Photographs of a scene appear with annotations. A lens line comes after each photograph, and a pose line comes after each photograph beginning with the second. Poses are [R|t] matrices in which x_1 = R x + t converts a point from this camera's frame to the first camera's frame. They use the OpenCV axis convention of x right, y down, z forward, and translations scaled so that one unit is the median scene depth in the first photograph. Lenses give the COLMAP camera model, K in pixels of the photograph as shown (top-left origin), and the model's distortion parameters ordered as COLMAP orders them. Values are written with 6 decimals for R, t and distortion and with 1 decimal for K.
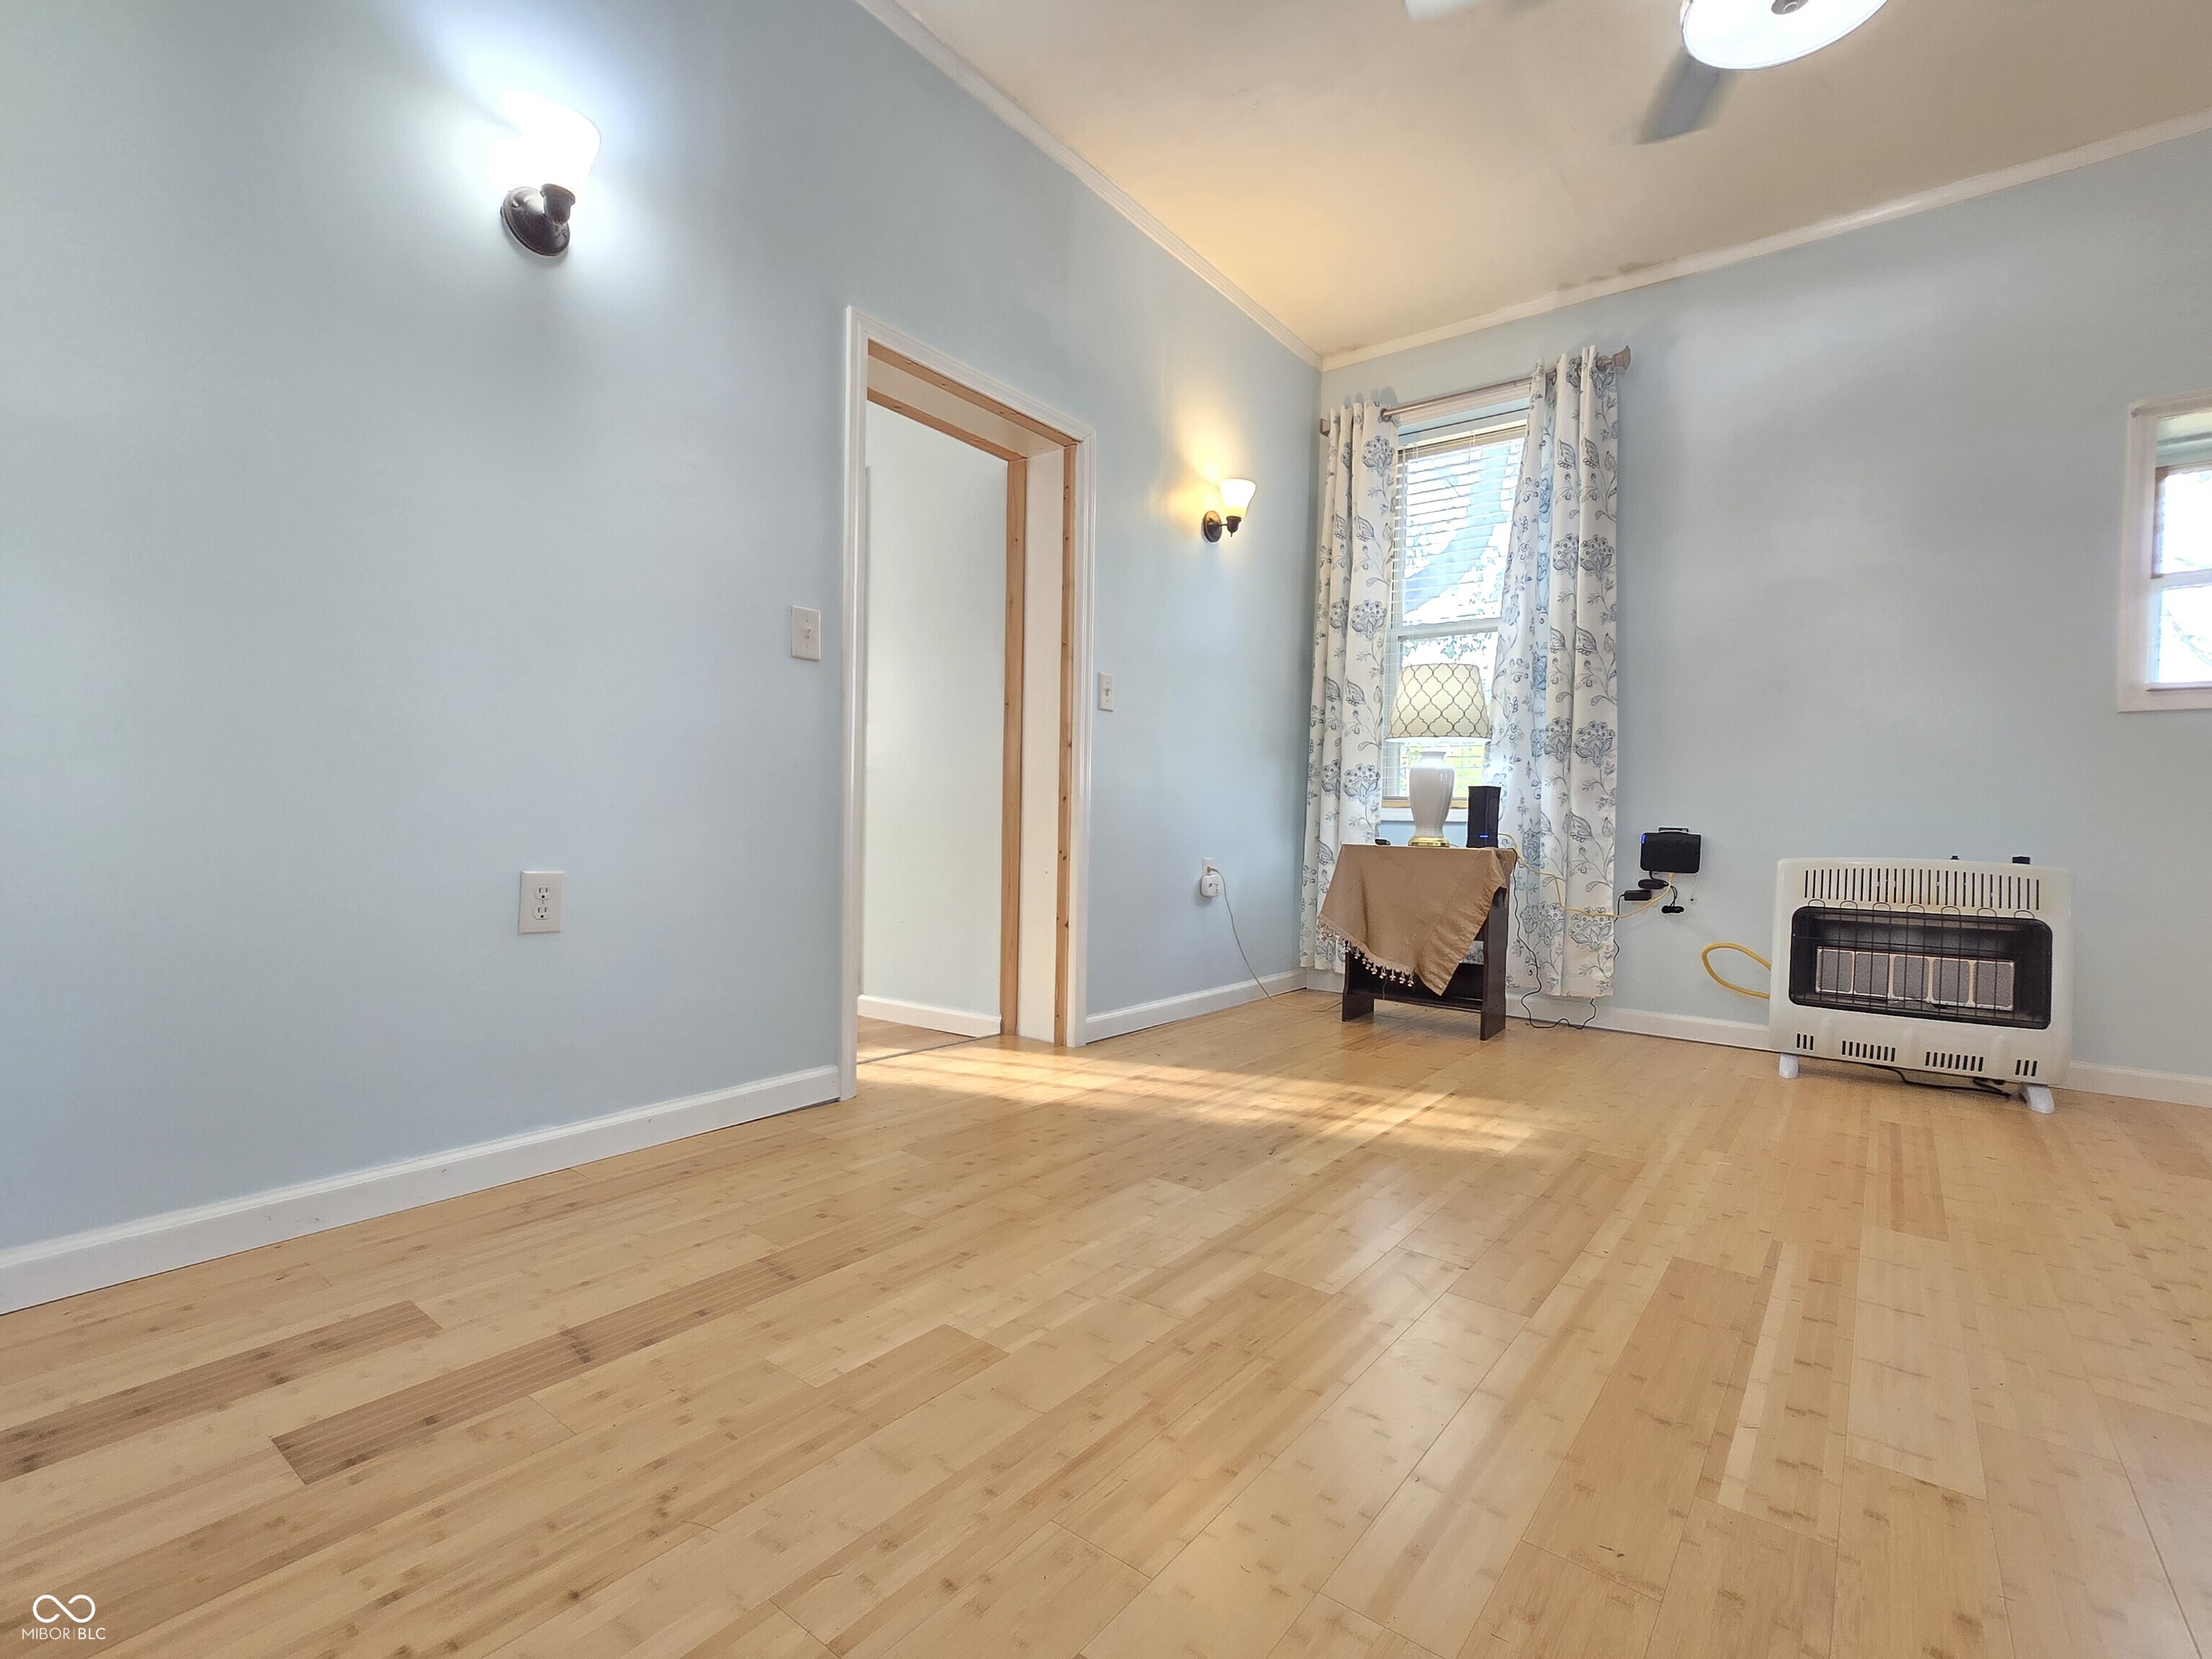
lens RADIAL K [[1007.1, 0, 1112.4], [0, 1007.1, 856.5], [0, 0, 1]] dist [0.001234, 0.000214]
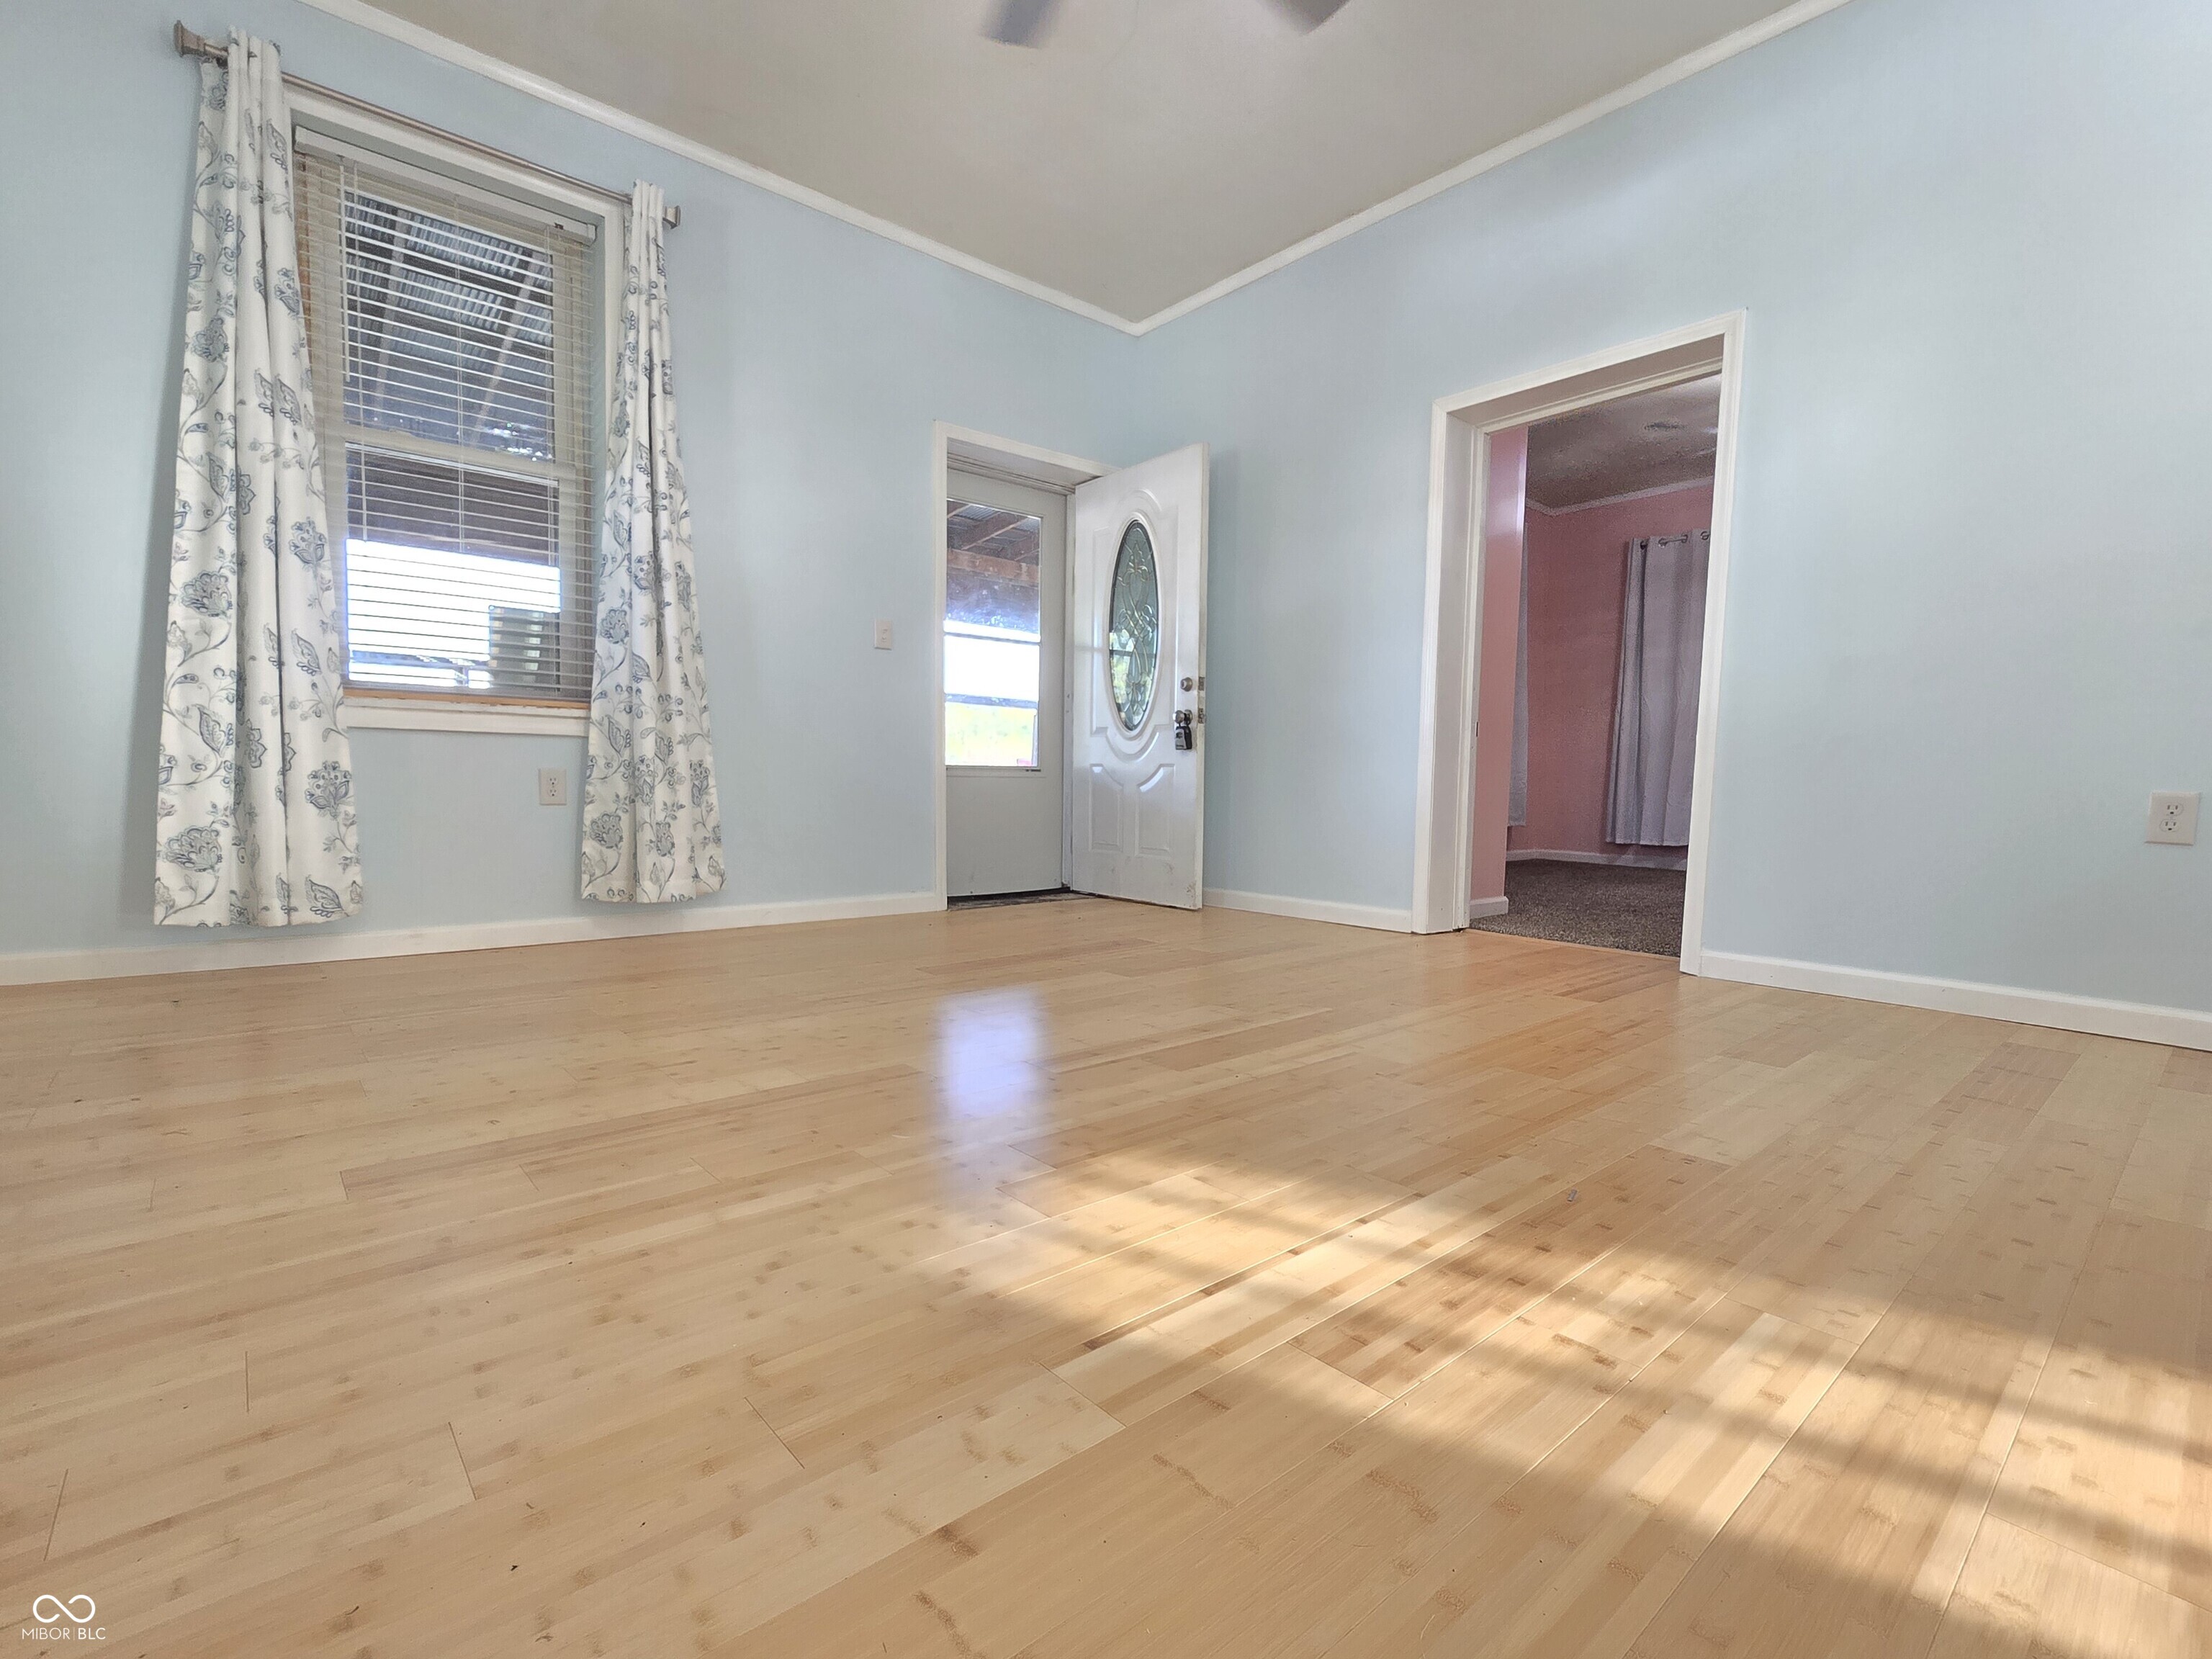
lens RADIAL K [[1018.1, 0, 1118.8], [0, 1018.1, 842.3], [0, 0, 1]] dist [-0.002309, 0.000457]
pose [[-0.981361, -0.049749, 0.185621, 0.252638], [-0.032107, 0.994779, 0.096867, 0.015962], [-0.189471, 0.089102, -0.977835, 1.266739]]
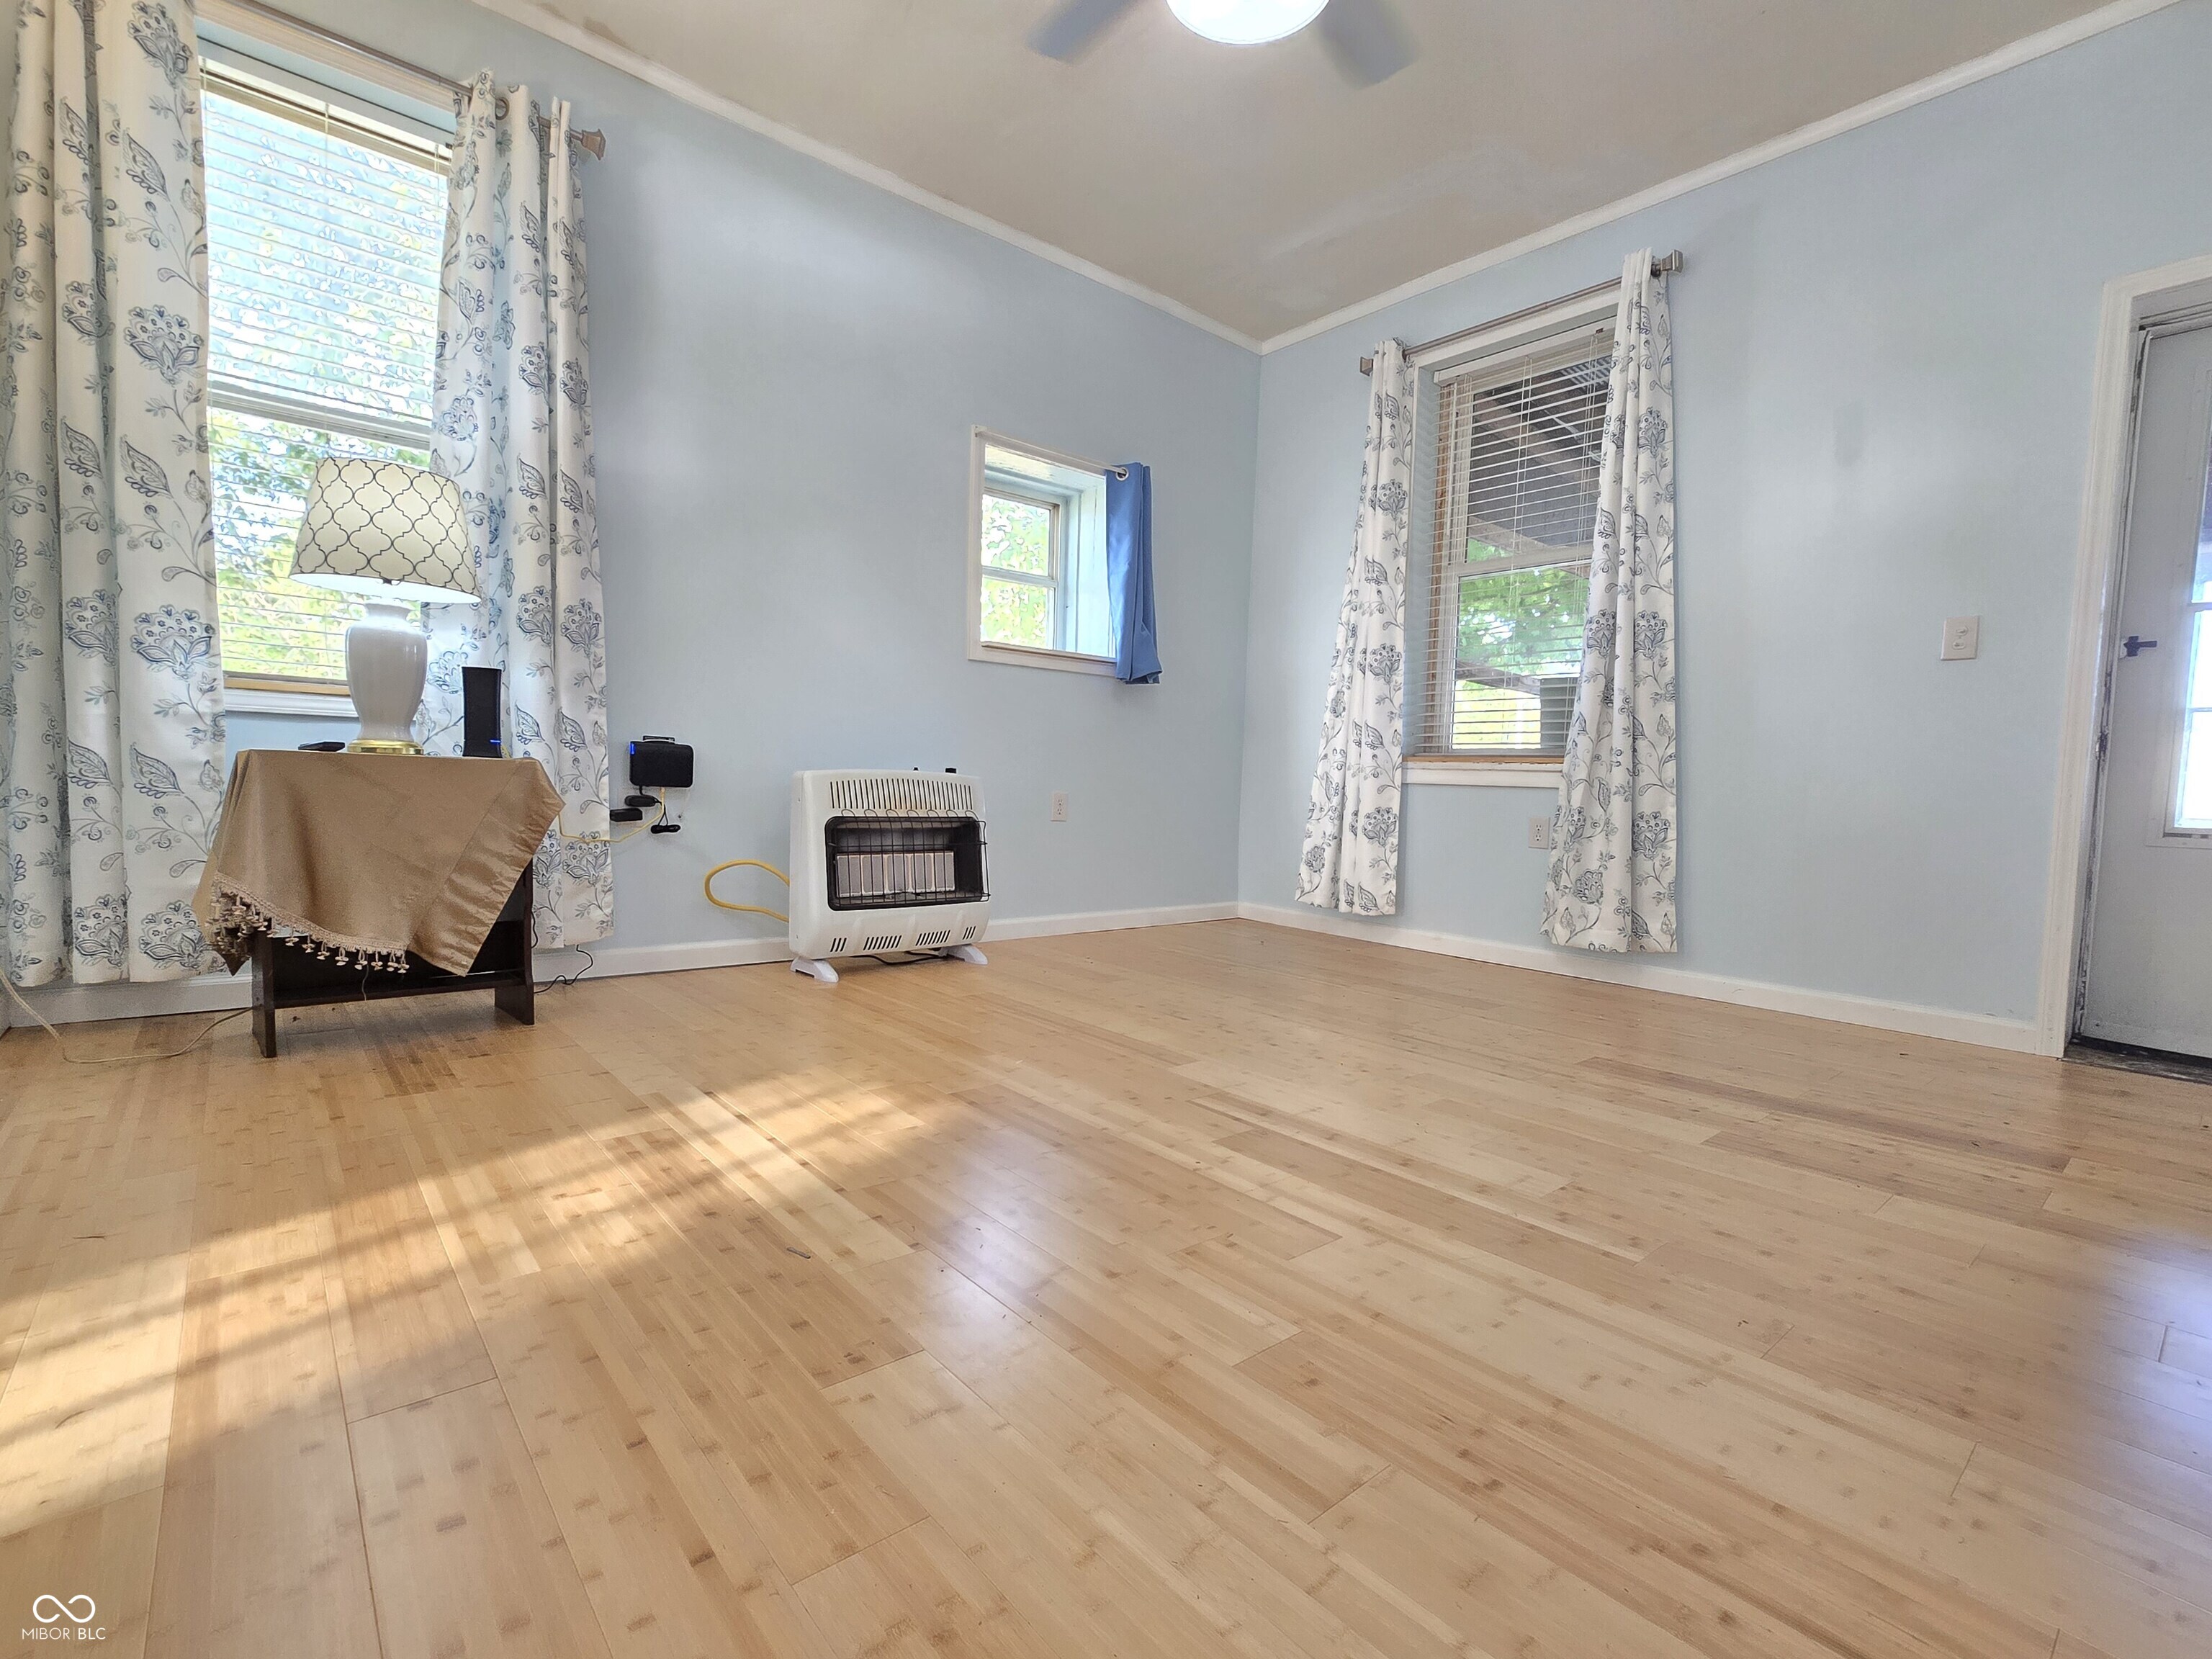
lens RADIAL K [[1018.1, 0, 1118.8], [0, 1018.1, 842.3], [0, 0, 1]] dist [-0.002309, 0.000457]
pose [[0.200690, -0.074107, 0.976848, -0.296840], [0.002821, 0.997174, 0.075070, -0.001951], [-0.979651, -0.012310, 0.200332, 0.526797]]
